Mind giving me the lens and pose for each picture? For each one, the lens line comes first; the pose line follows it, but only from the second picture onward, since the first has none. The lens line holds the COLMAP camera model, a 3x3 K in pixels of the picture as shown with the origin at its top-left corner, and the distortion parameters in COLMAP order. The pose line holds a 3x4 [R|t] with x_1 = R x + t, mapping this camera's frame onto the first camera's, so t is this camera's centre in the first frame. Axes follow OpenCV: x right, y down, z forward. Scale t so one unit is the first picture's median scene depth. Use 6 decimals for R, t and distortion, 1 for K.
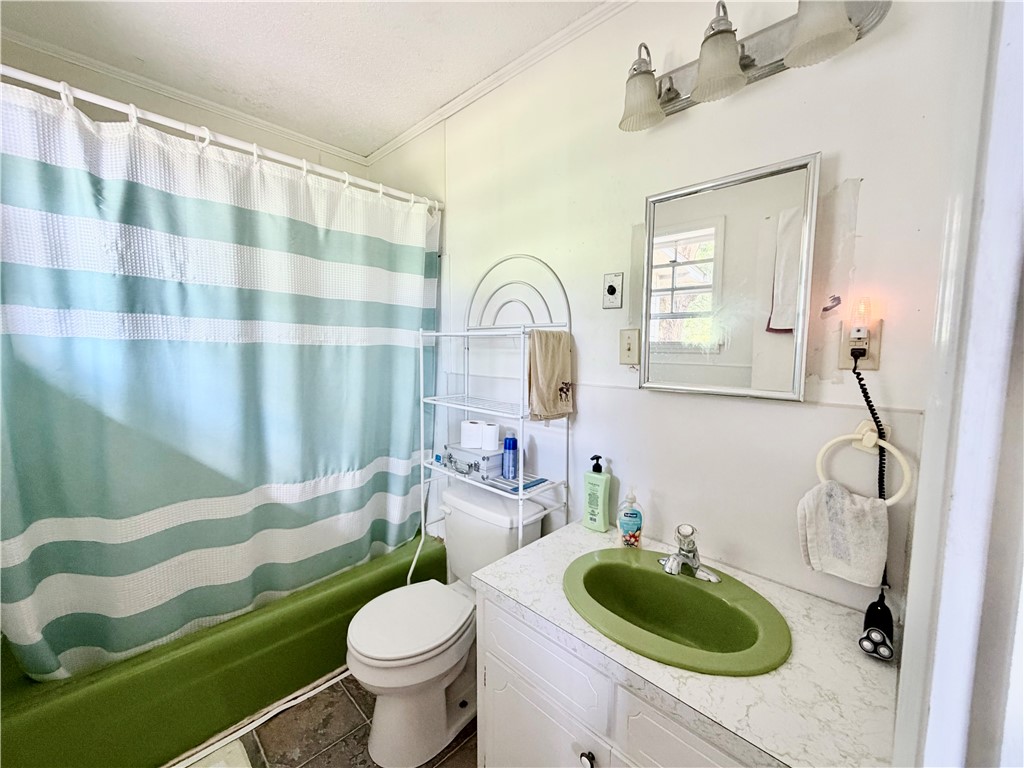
lens RADIAL K [[410.3, 0, 511.8], [0, 410.3, 383.5], [0, 0, 1]] dist [-0.001546, 0.000683]
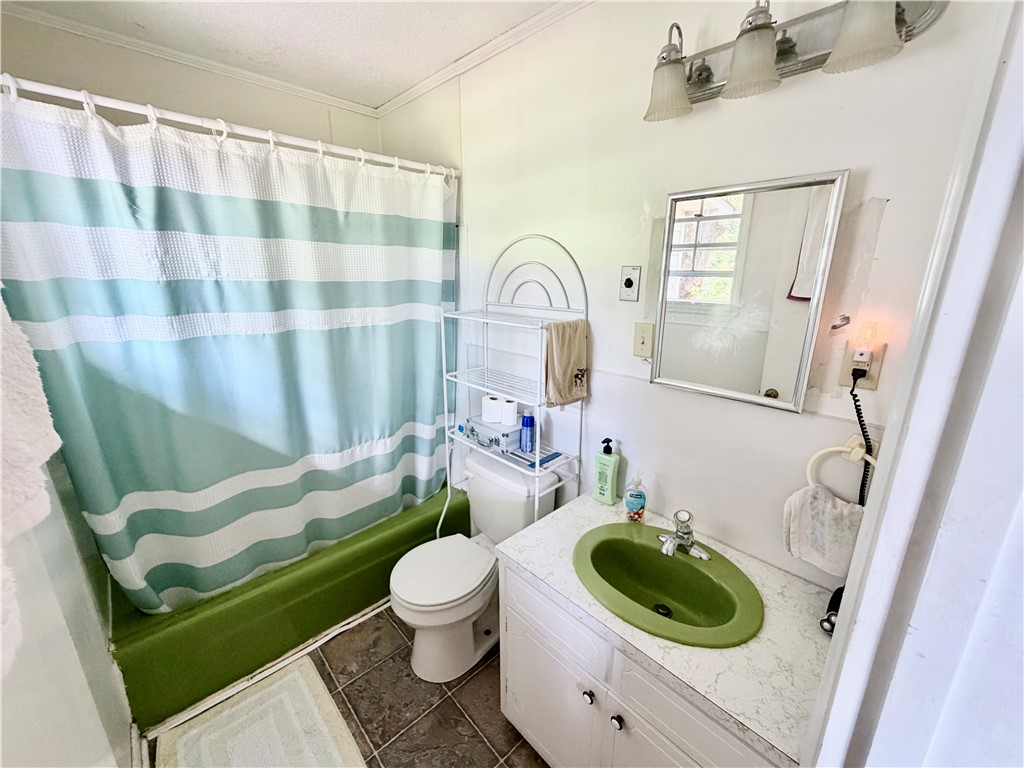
lens RADIAL K [[410.3, 0, 512.2], [0, 410.3, 384.0], [0, 0, 1]] dist [-0.001546, 0.000683]
pose [[0.999259, 0.005449, -0.038110, -0.005259], [0.001317, 0.984517, 0.175283, -0.172303], [0.038475, -0.175203, 0.983780, -0.057649]]
